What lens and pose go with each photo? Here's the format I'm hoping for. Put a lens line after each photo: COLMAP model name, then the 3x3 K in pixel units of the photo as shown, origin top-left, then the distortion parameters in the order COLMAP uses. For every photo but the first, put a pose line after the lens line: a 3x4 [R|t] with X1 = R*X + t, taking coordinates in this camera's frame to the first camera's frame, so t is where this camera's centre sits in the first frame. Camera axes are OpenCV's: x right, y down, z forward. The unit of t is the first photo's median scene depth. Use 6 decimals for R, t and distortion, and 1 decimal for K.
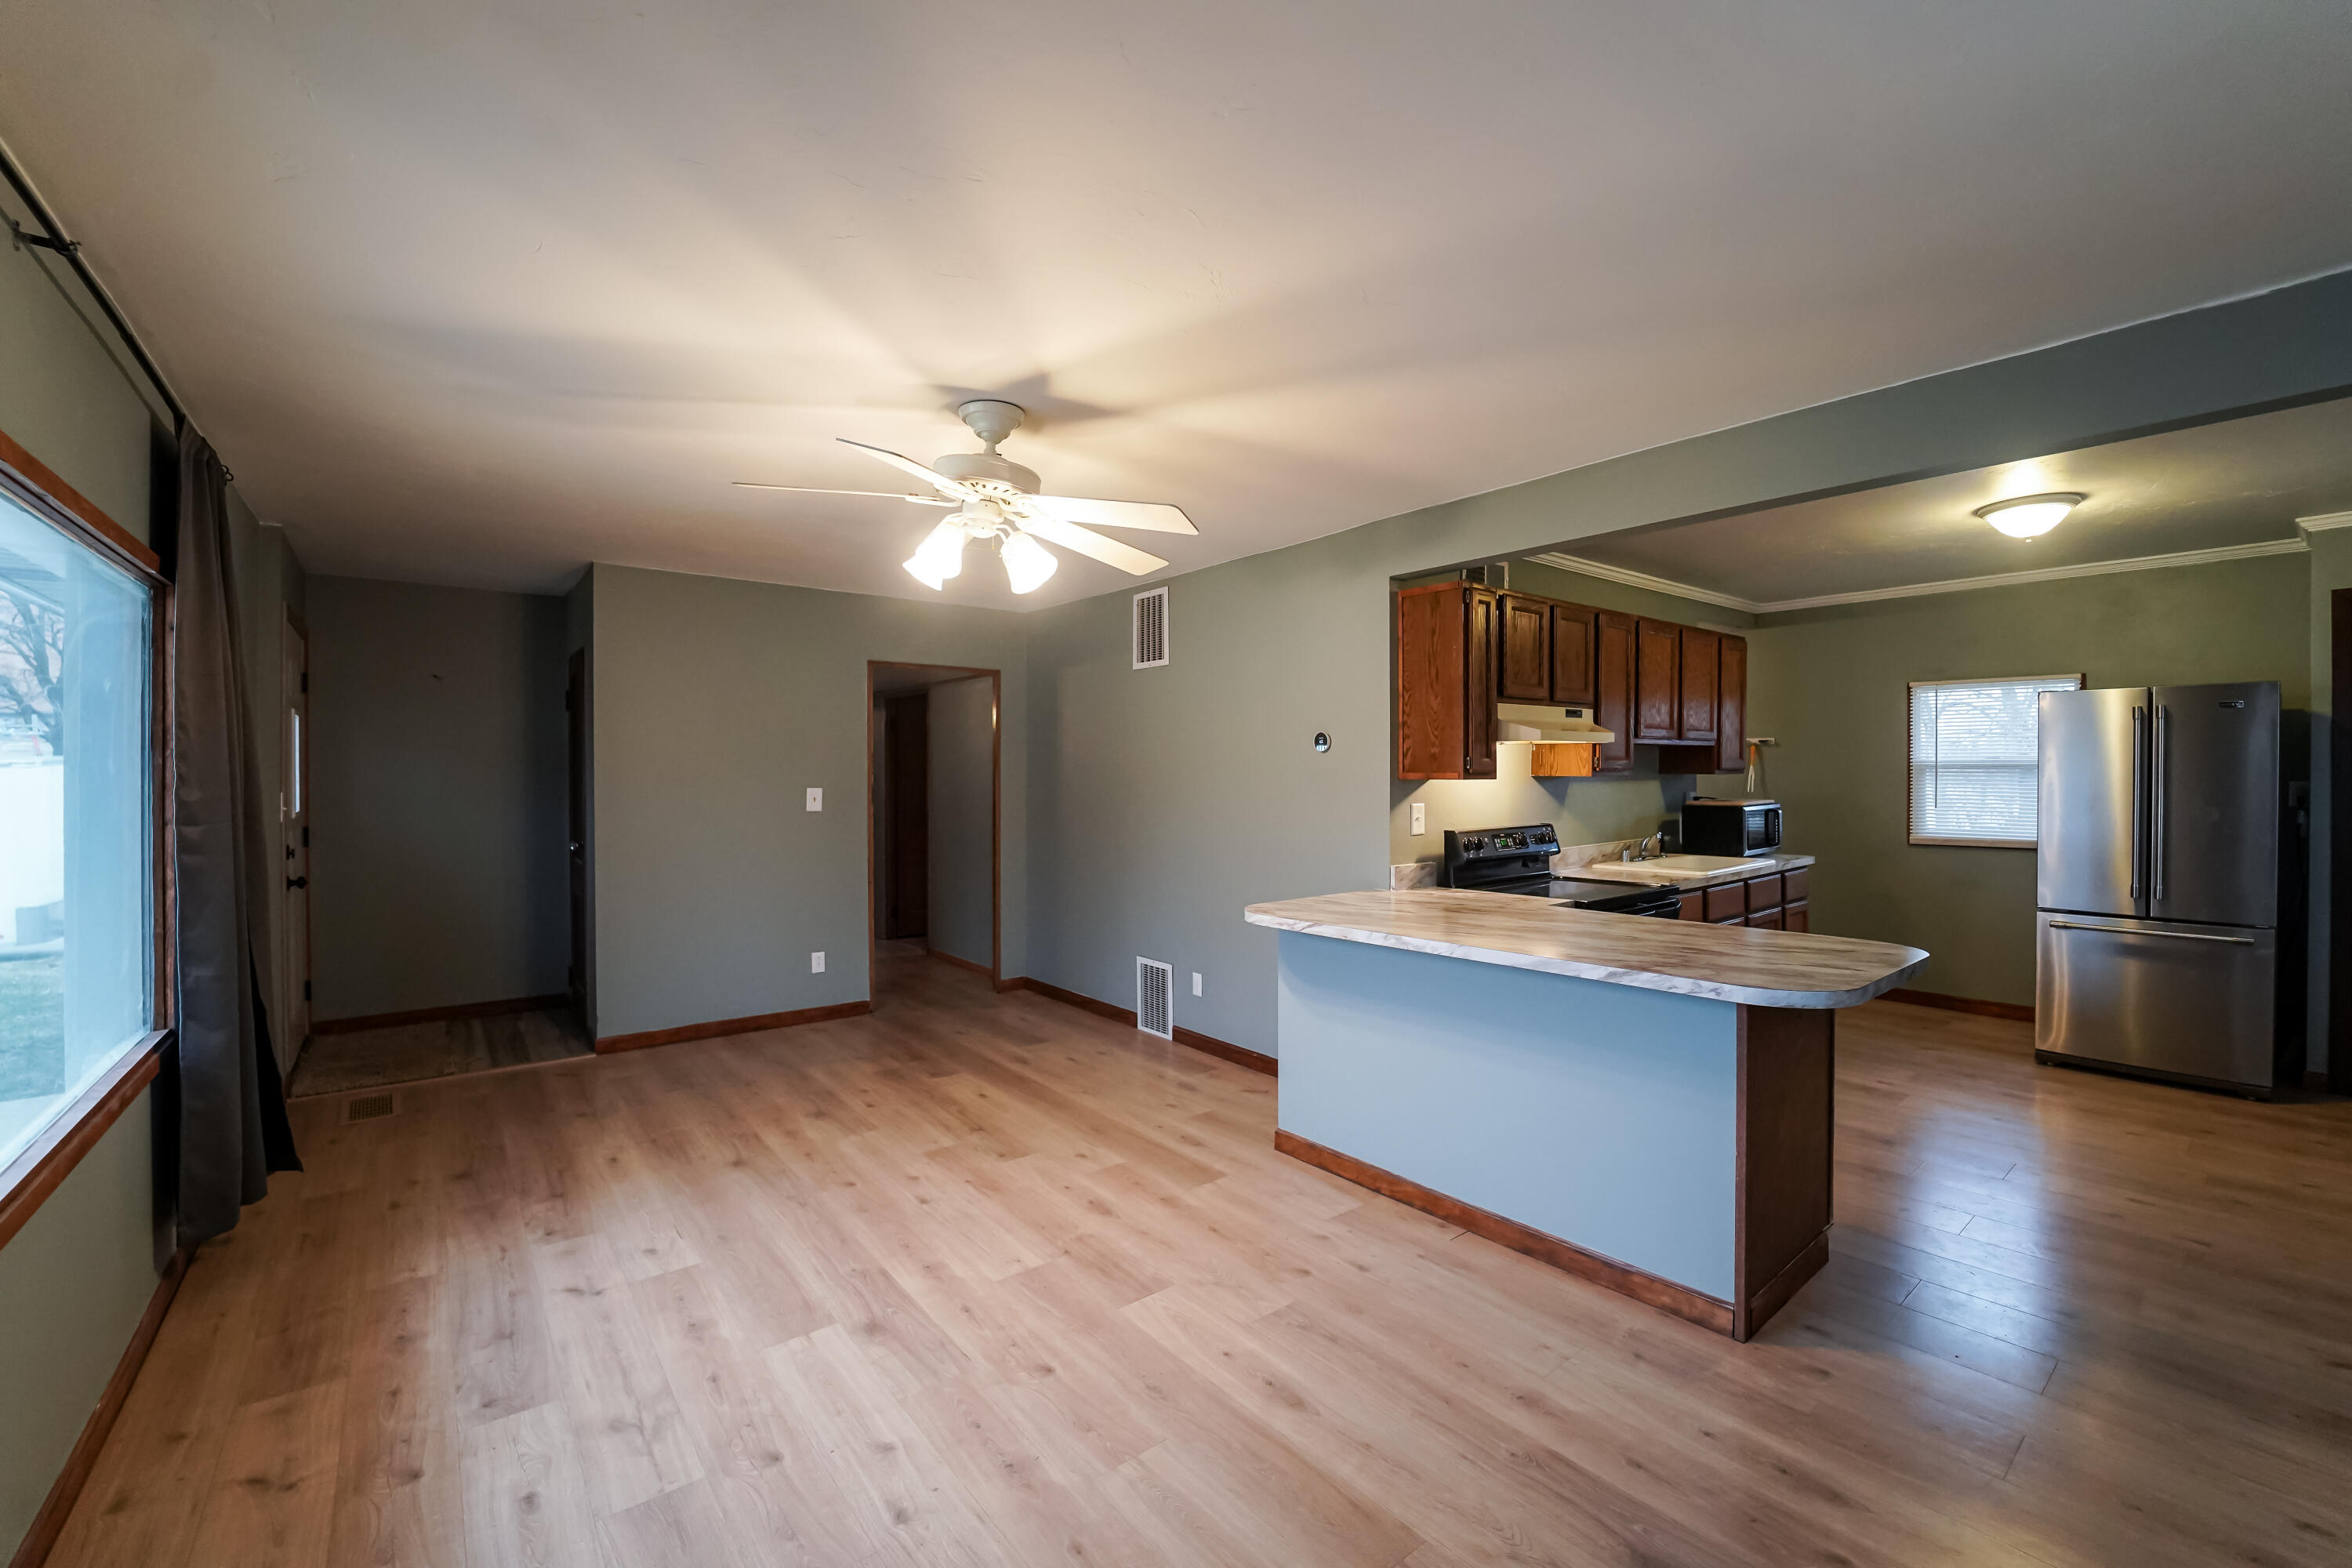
lens RADIAL K [[961.1, 0, 1185.9], [0, 961.1, 784.4], [0, 0, 1]] dist [-0.020842, 0.001547]
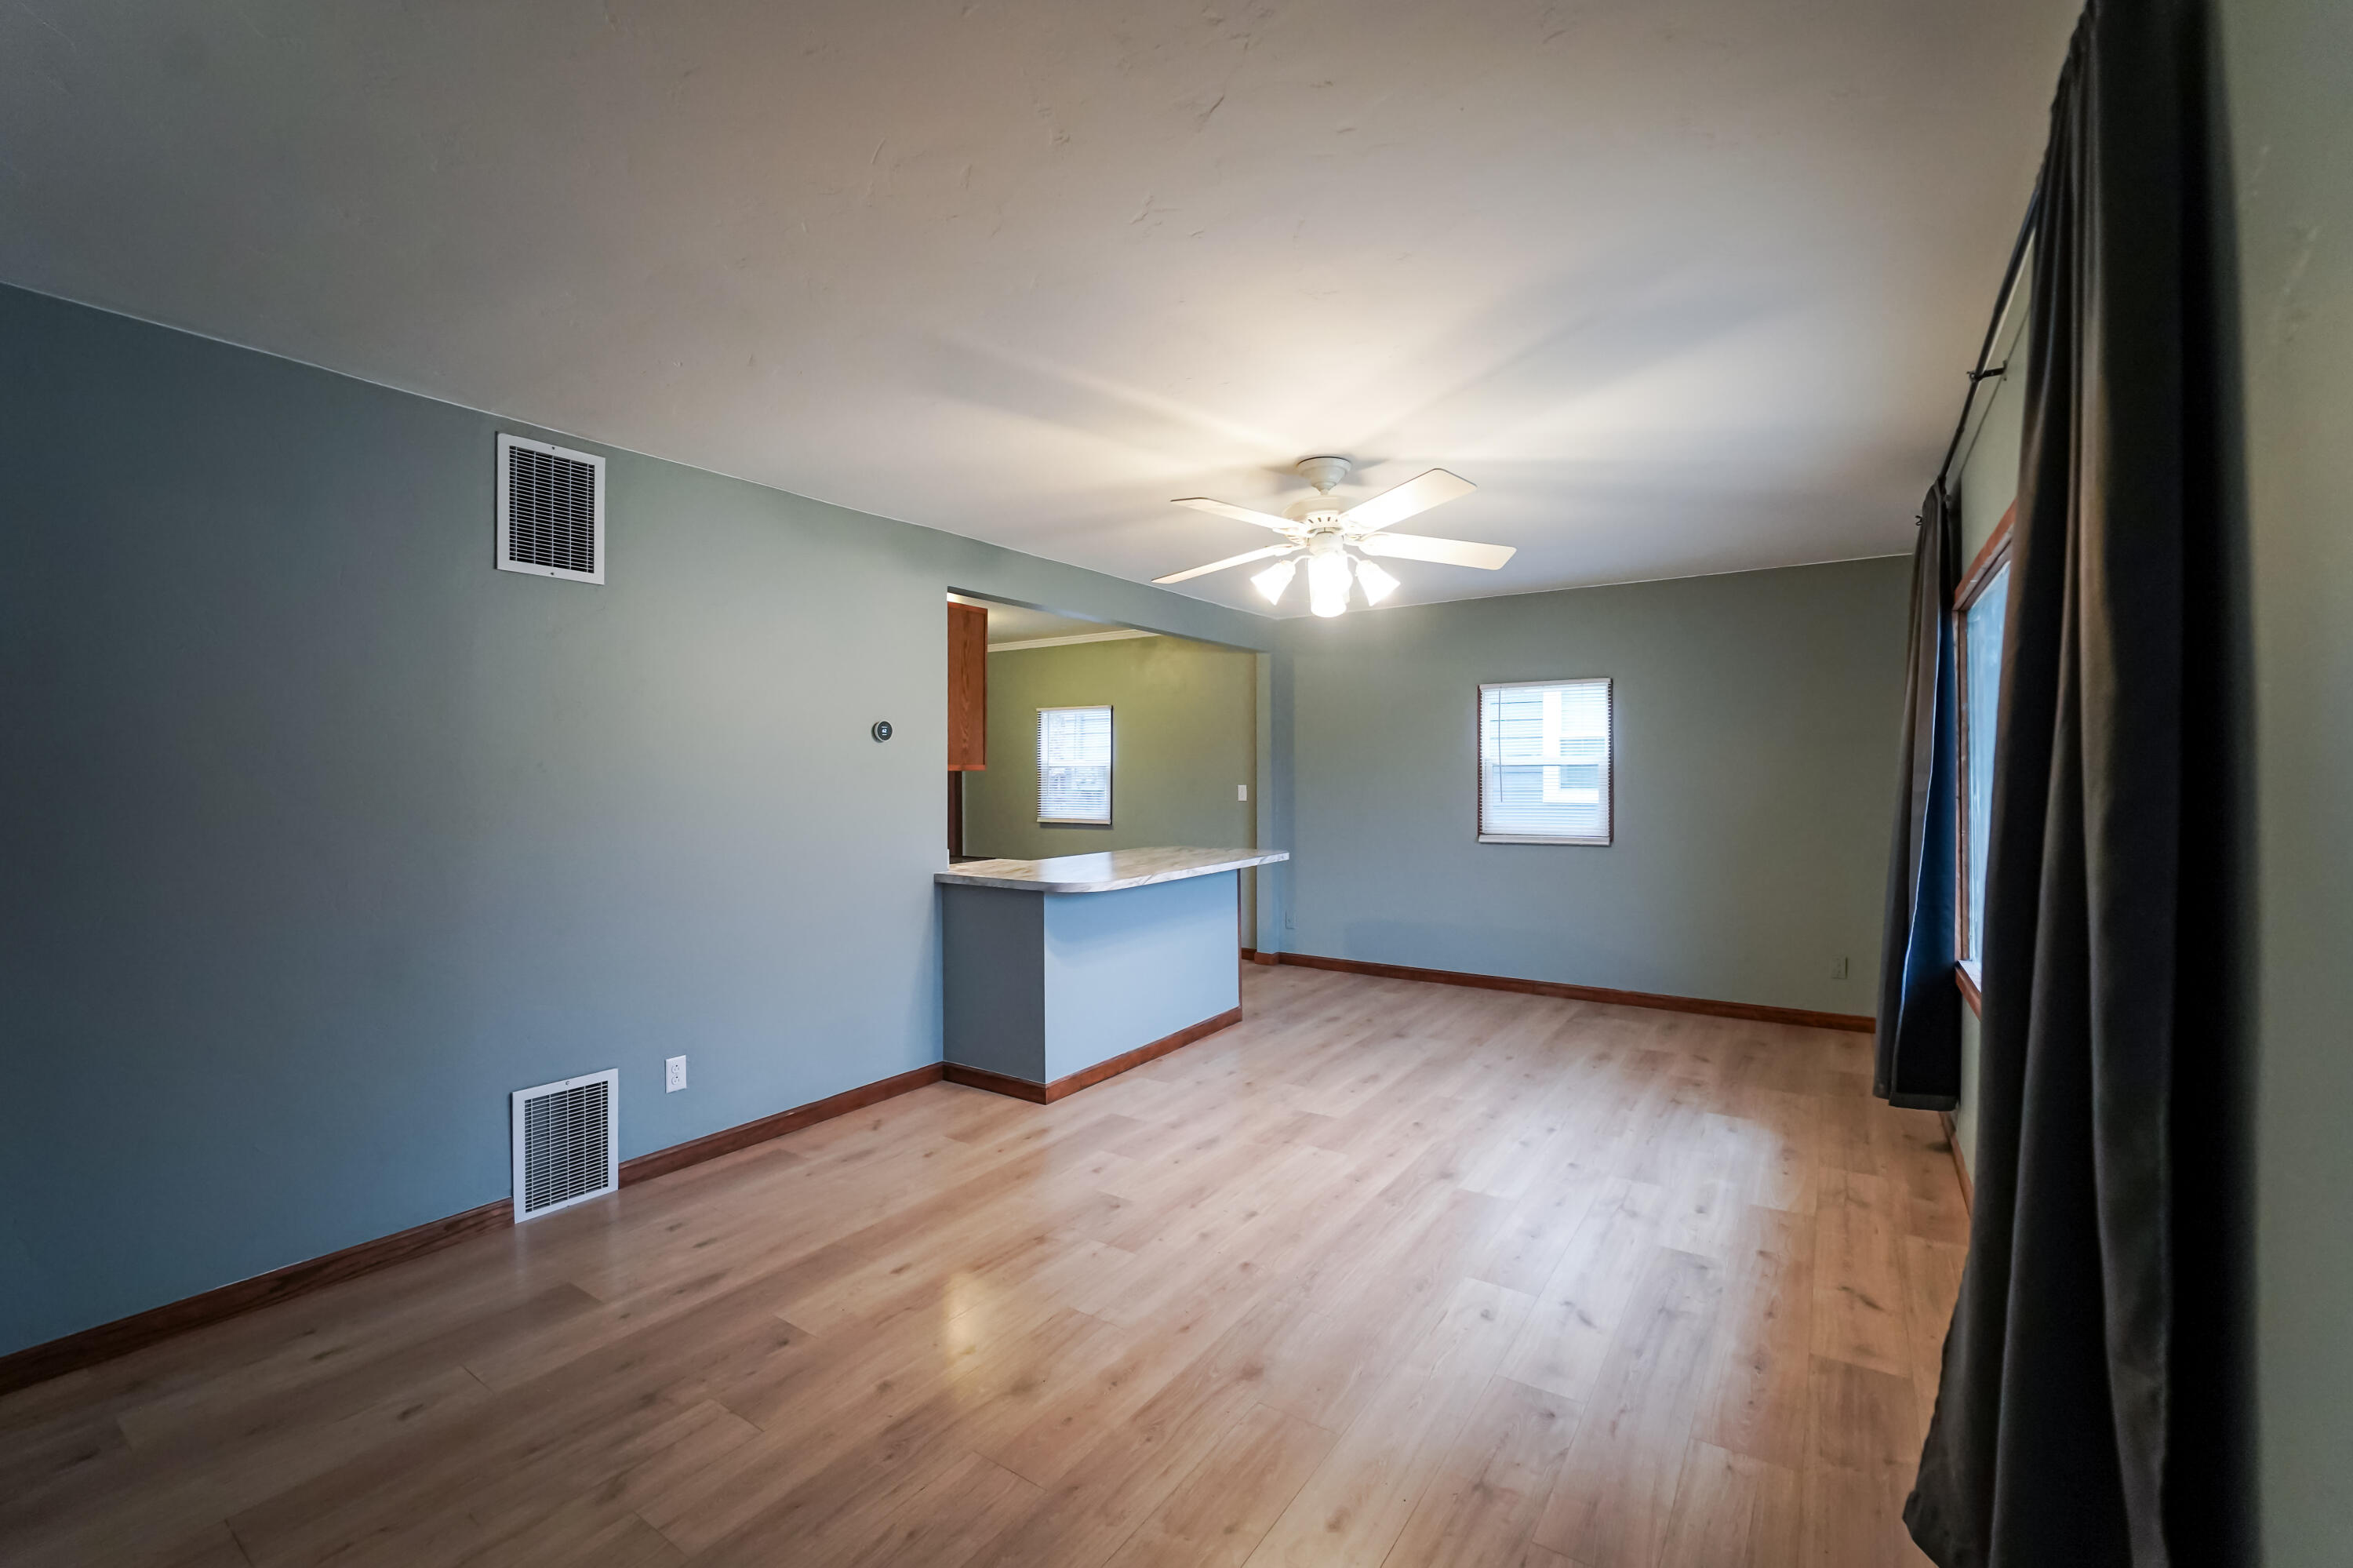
lens RADIAL K [[961.5, 0, 1189.2], [0, 961.5, 775.5], [0, 0, 1]] dist [-0.020842, 0.001547]
pose [[-0.294599, 0.004733, 0.955609, -1.021582], [0.017471, 0.999847, 0.000434, 0.005864], [-0.955461, 0.016823, -0.294637, 1.177811]]
